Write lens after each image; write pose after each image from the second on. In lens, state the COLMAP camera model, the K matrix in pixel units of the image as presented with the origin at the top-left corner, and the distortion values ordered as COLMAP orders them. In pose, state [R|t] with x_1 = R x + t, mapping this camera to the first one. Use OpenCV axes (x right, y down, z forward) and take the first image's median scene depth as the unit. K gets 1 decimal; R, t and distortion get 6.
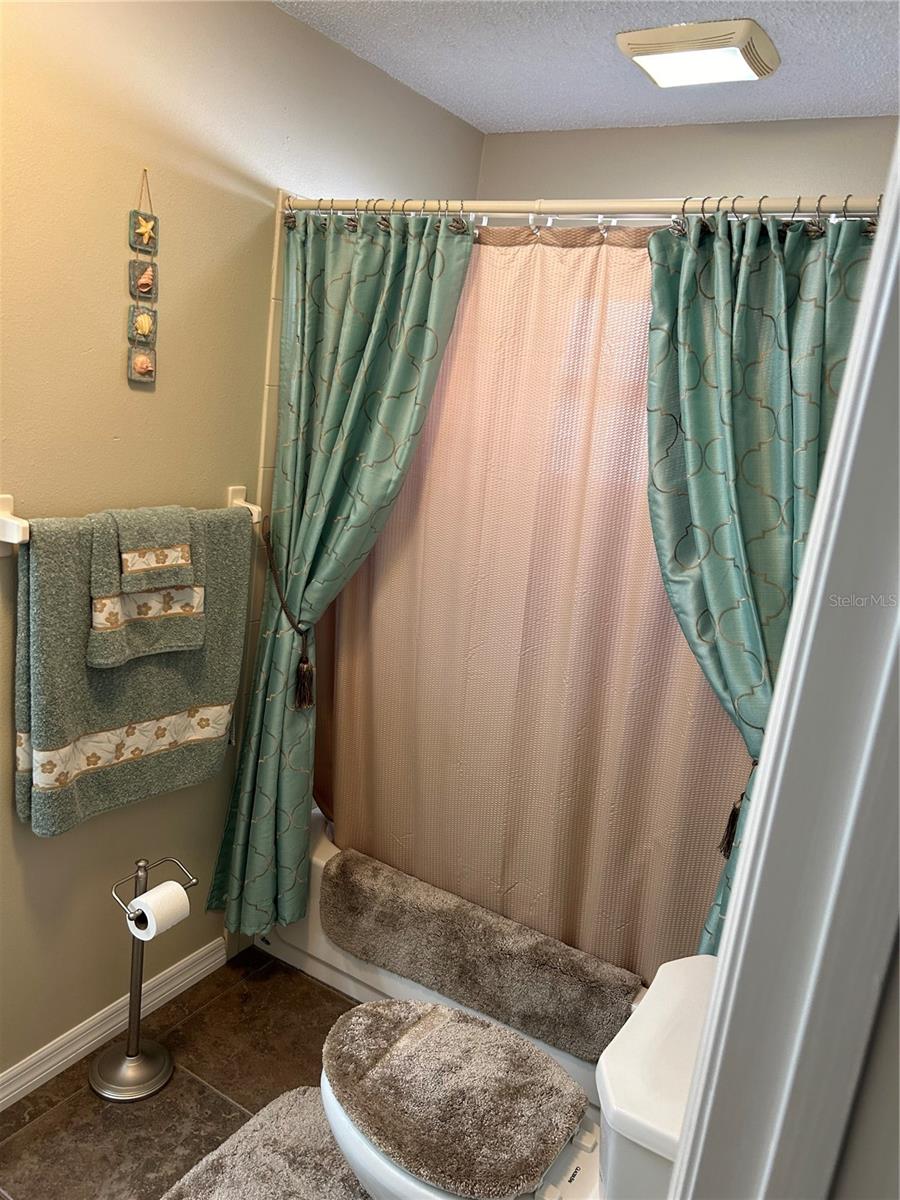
lens RADIAL K [[907.8, 0, 442.7], [0, 907.8, 595.6], [0, 0, 1]] dist [0.054181, -0.059391]
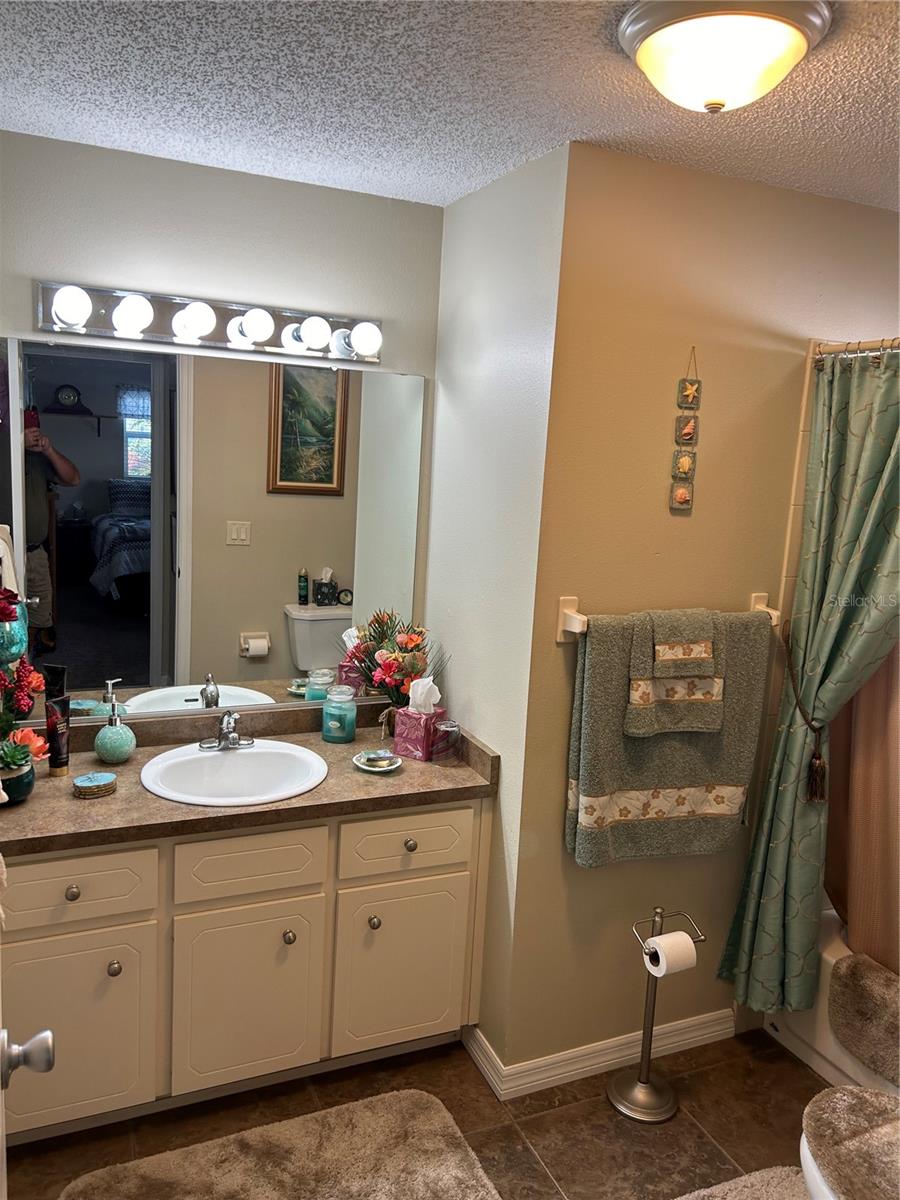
lens RADIAL K [[907.8, 0, 446.1], [0, 907.8, 599.2], [0, 0, 1]] dist [0.054181, -0.059391]
pose [[0.828318, 0.021998, -0.559826, 0.094845], [-0.084414, 0.992722, -0.085891, 0.019788], [0.553862, 0.118402, 0.824147, -0.168676]]
